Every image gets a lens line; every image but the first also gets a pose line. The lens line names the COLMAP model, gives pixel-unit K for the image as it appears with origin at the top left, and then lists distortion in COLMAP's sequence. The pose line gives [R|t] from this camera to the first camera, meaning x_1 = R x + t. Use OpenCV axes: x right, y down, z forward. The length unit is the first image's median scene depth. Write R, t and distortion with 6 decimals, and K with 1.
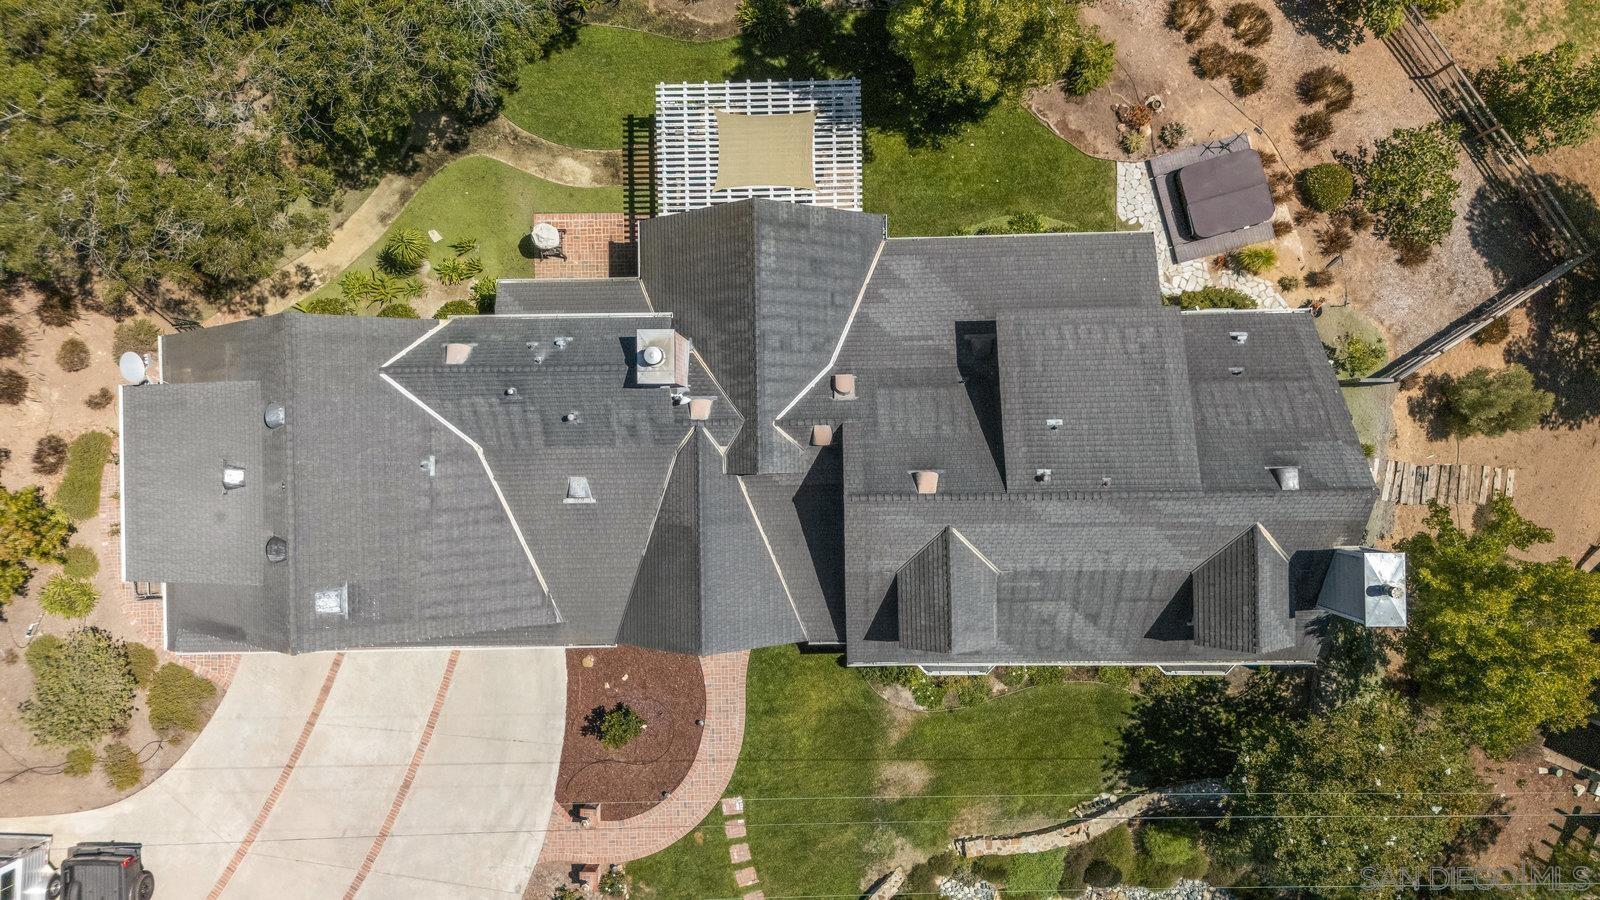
lens RADIAL K [[1119.4, 0, 797.7], [0, 1119.4, 448.5], [0, 0, 1]] dist [0.012997, -0.003583]
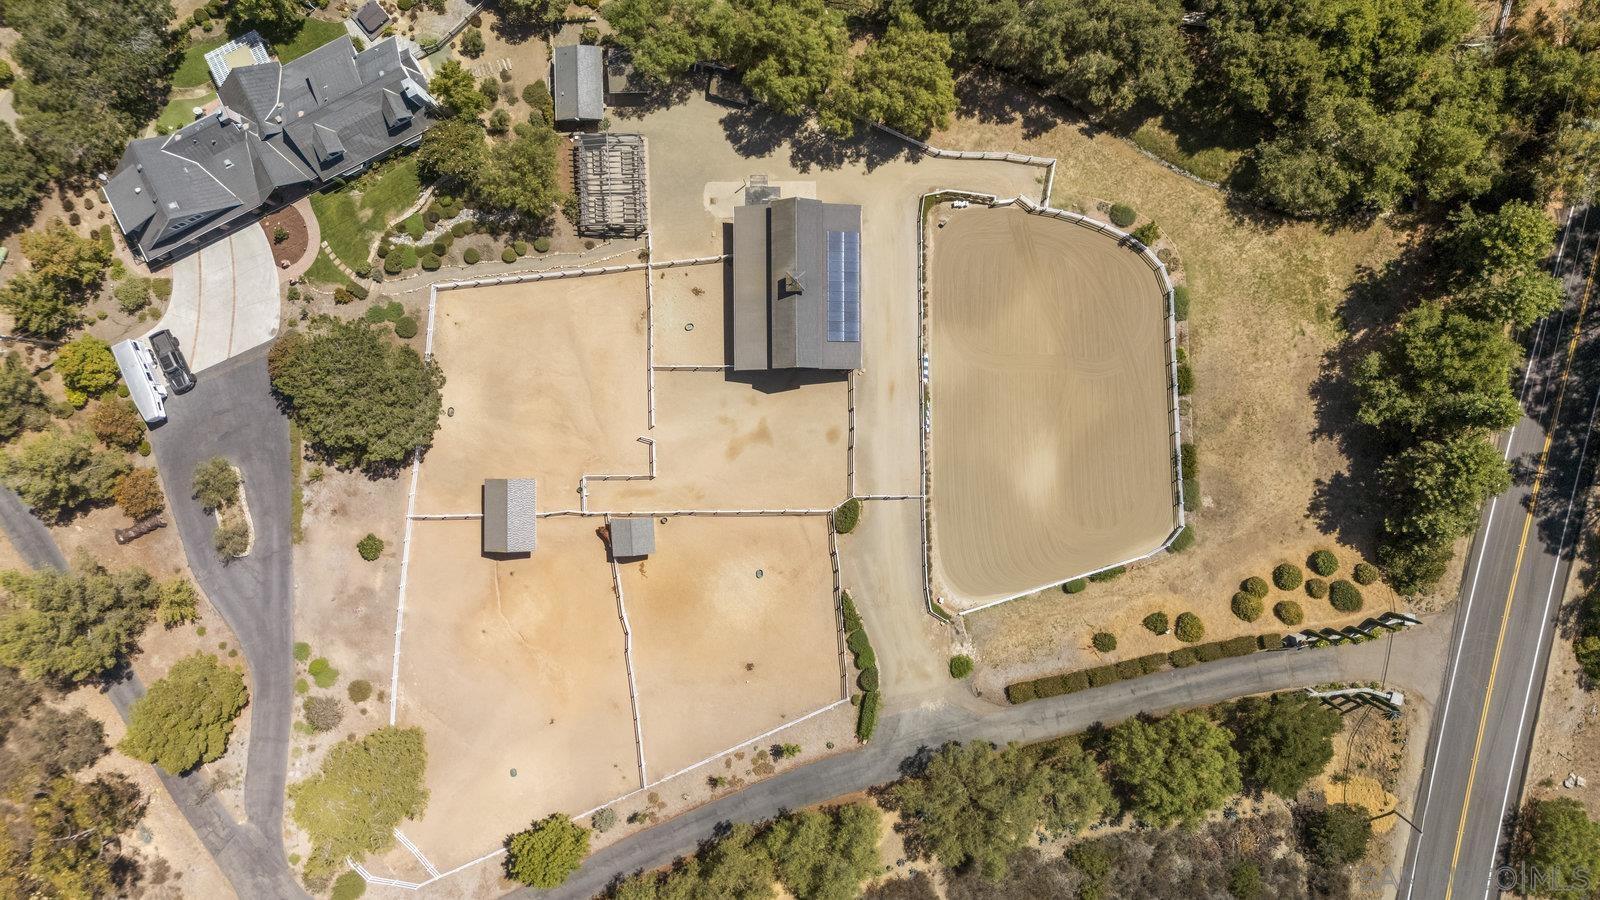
lens RADIAL K [[1119.4, 0, 809.1], [0, 1119.4, 446.3], [0, 0, 1]] dist [0.012997, -0.003583]
pose [[0.906090, -0.423074, 0.002981, 0.987537], [0.423082, 0.906040, -0.009606, 1.508824], [0.001363, 0.009965, 0.999949, -2.342766]]
